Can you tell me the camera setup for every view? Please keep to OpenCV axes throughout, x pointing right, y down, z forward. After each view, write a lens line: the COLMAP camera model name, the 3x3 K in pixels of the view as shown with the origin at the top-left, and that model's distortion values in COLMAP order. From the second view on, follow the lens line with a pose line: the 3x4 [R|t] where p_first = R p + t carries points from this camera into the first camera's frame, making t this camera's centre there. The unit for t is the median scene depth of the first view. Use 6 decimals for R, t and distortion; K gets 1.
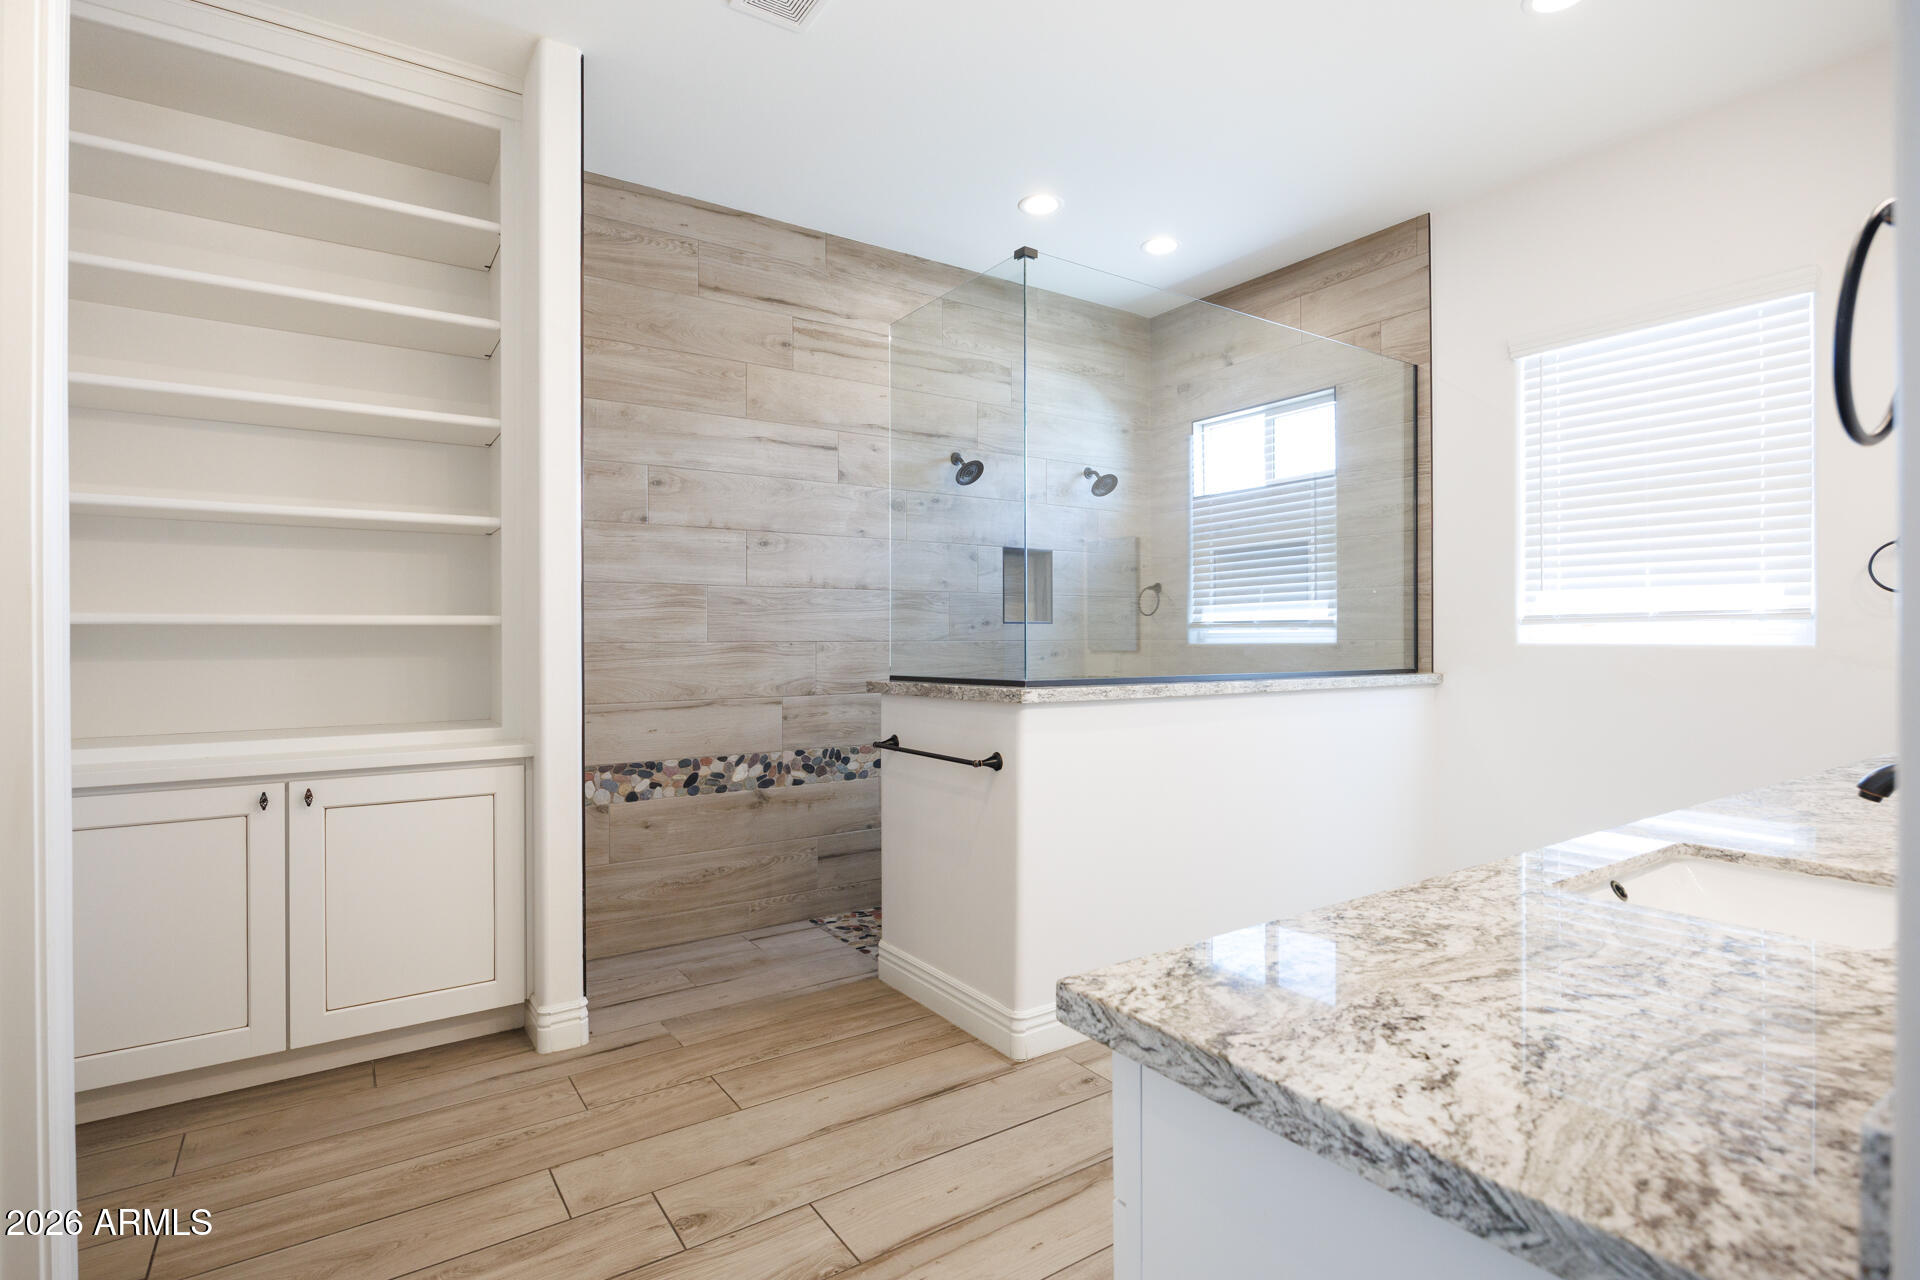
lens RADIAL K [[959.1, 0, 960.9], [0, 959.1, 643.4], [0, 0, 1]] dist [-0.005658, 0.000570]
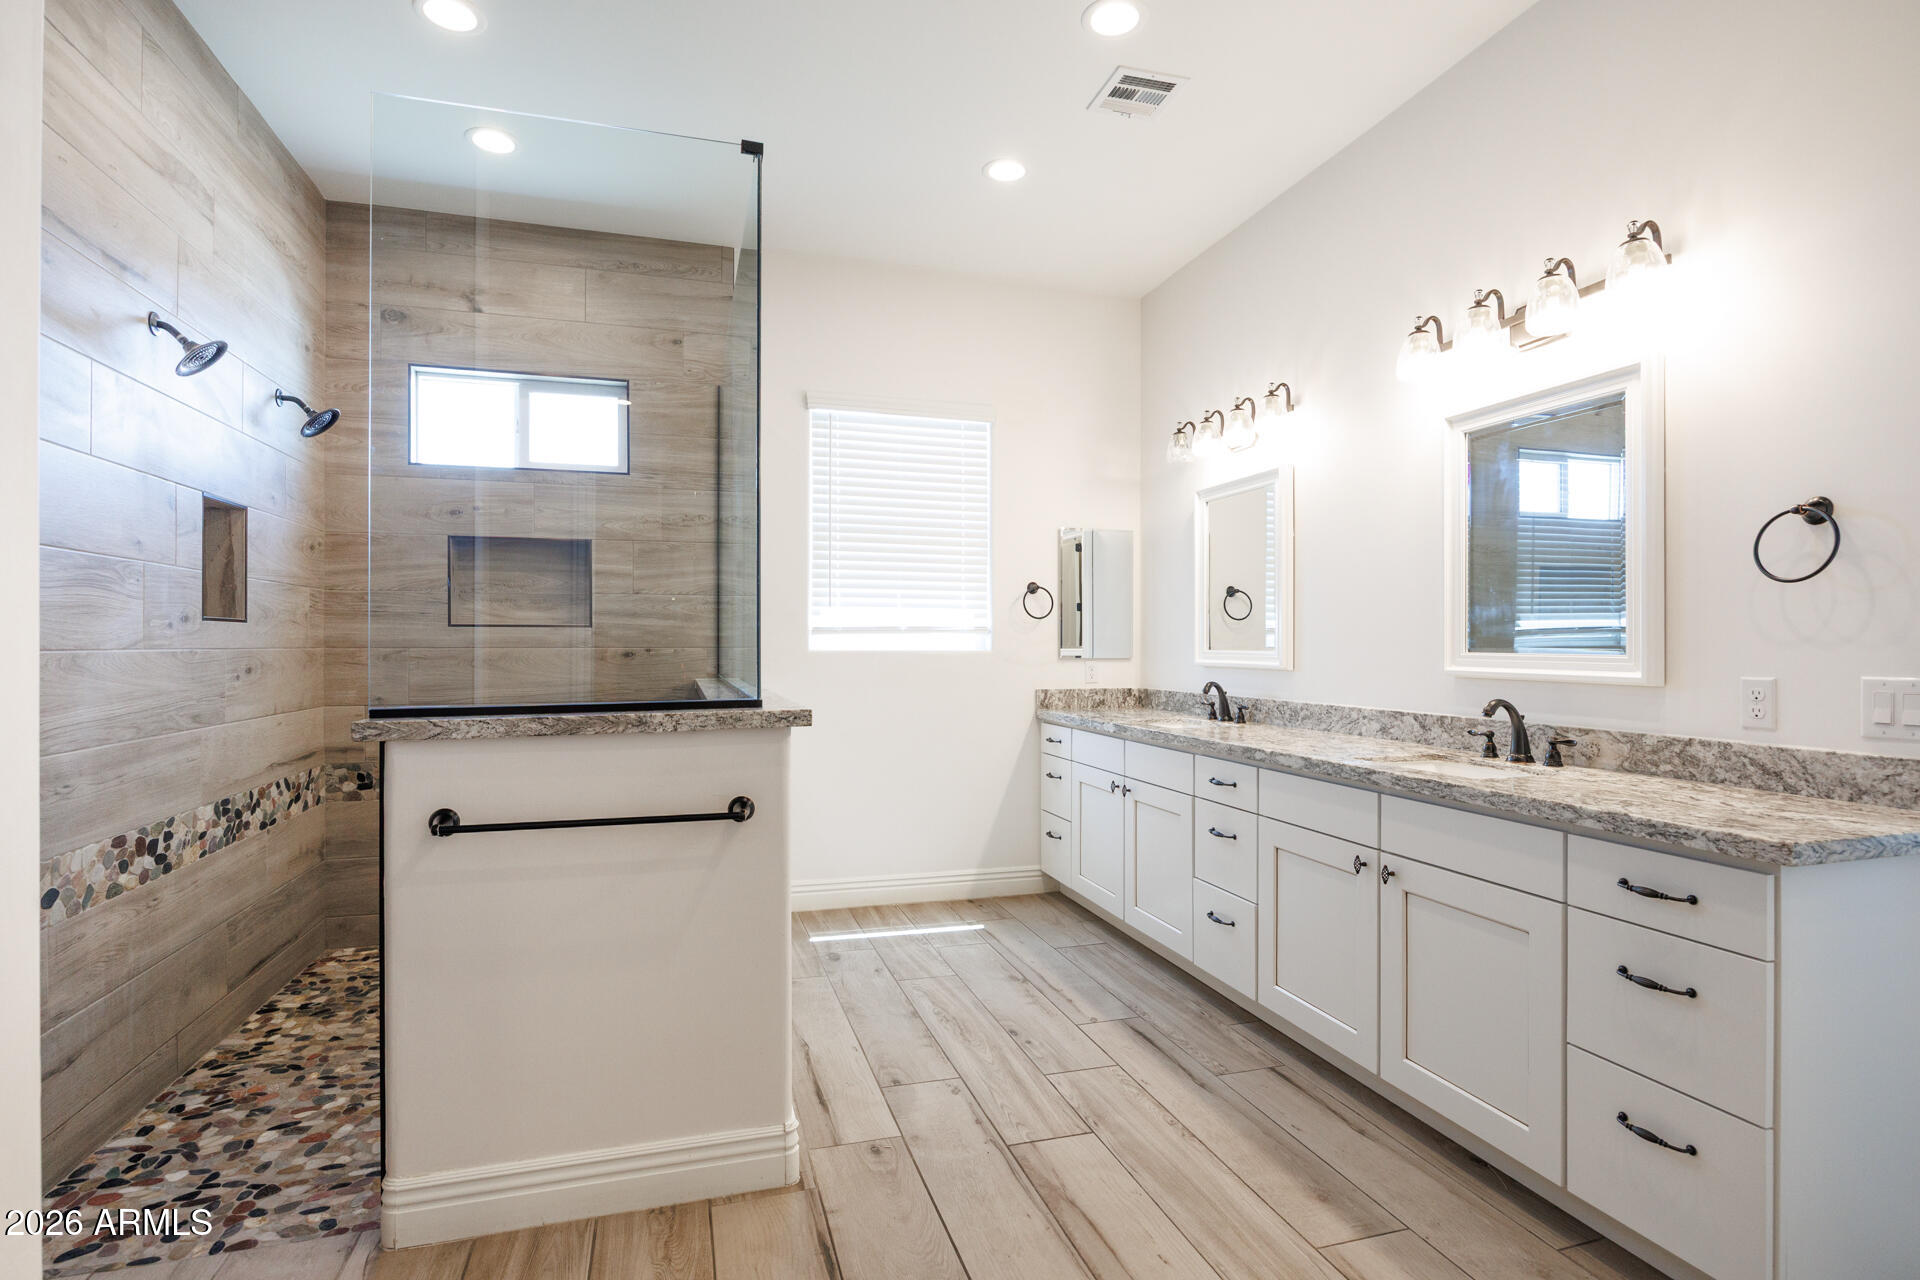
lens RADIAL K [[959.1, 0, 957.6], [0, 959.1, 640.3], [0, 0, 1]] dist [-0.005658, 0.000570]
pose [[0.288792, 0.006637, 0.957369, -0.496935], [0.005090, 0.999951, -0.008468, -0.001179], [-0.957378, 0.007319, 0.288744, 0.487431]]
